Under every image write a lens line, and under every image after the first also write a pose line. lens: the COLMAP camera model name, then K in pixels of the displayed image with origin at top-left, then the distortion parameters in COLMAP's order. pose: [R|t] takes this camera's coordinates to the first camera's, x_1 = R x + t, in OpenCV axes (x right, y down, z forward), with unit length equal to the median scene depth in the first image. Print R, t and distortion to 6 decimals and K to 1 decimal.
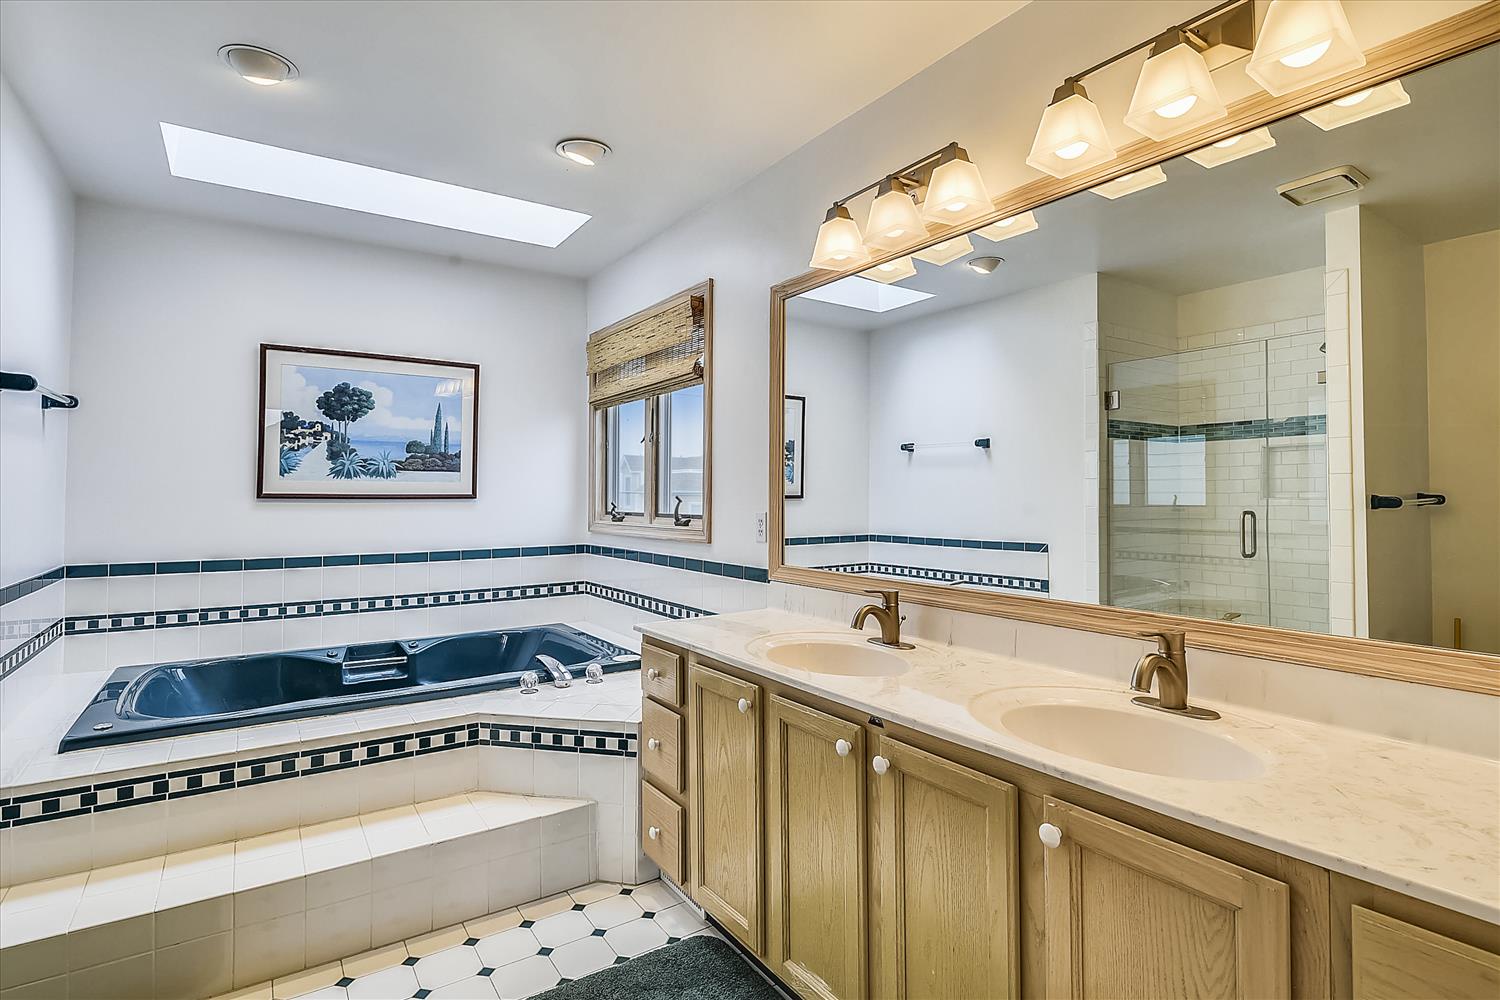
lens RADIAL K [[748.0, 0, 754.7], [0, 748.0, 501.3], [0, 0, 1]] dist [0.000257, -0.009773]
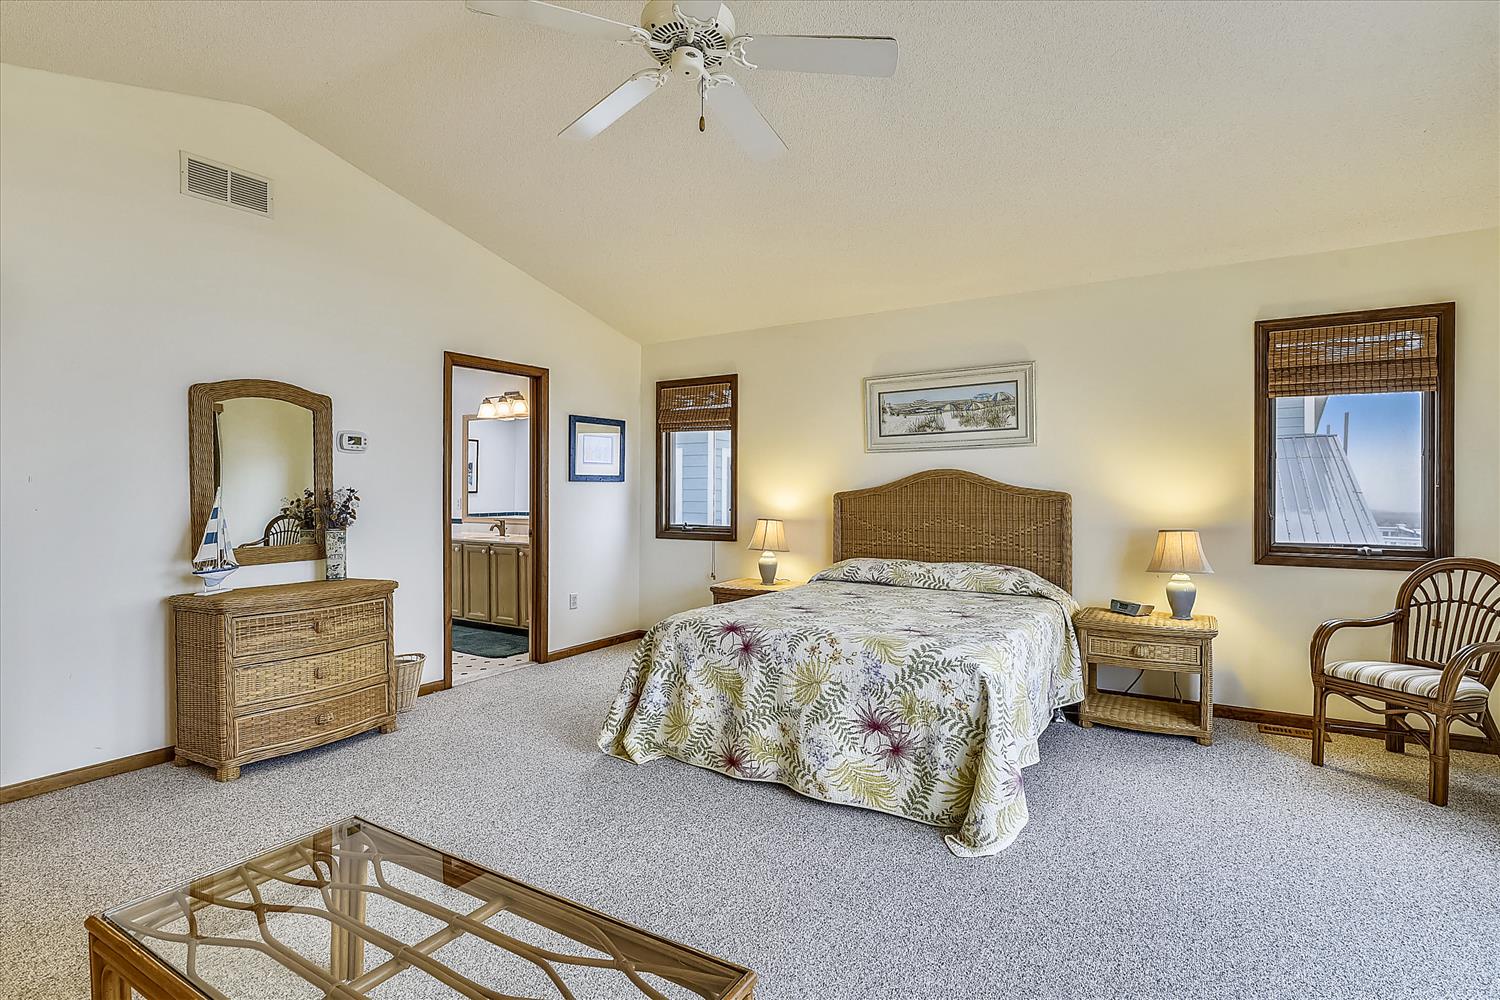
lens RADIAL K [[748.0, 0, 754.7], [0, 748.0, 501.3], [0, 0, 1]] dist [0.000257, -0.009773]
pose [[0.916730, -0.000818, 0.399506, -0.072676], [-0.009075, 0.999697, 0.022870, -0.031780], [-0.399404, -0.024591, 0.916445, -1.483353]]
